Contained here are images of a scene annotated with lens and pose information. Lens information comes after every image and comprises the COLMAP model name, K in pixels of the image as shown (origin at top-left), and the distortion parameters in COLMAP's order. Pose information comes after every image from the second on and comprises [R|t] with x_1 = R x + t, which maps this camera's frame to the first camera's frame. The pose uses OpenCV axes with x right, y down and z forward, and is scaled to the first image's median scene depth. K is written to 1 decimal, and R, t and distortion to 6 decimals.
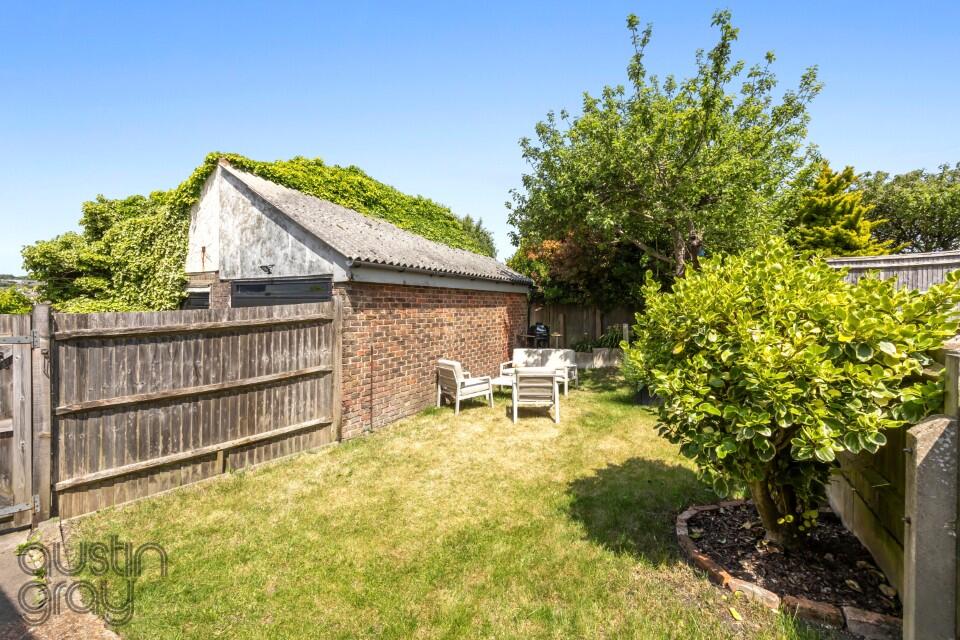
lens RADIAL K [[417.4, 0, 473.7], [0, 417.4, 311.6], [0, 0, 1]] dist [-0.001225, -0.000065]
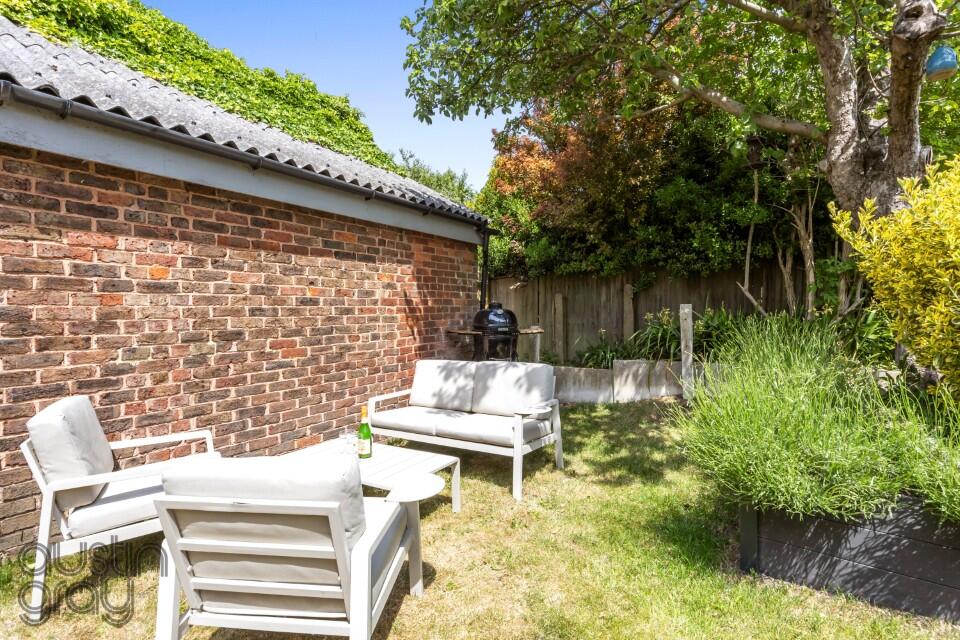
lens RADIAL K [[466.0, 0, 478.5], [0, 466.0, 317.2], [0, 0, 1]] dist [-0.001826, -0.000517]
pose [[0.998794, 0.000160, -0.049088, 0.177411], [-0.000057, 0.999998, 0.002091, 0.043554], [0.049089, -0.002085, 0.998792, 0.521536]]
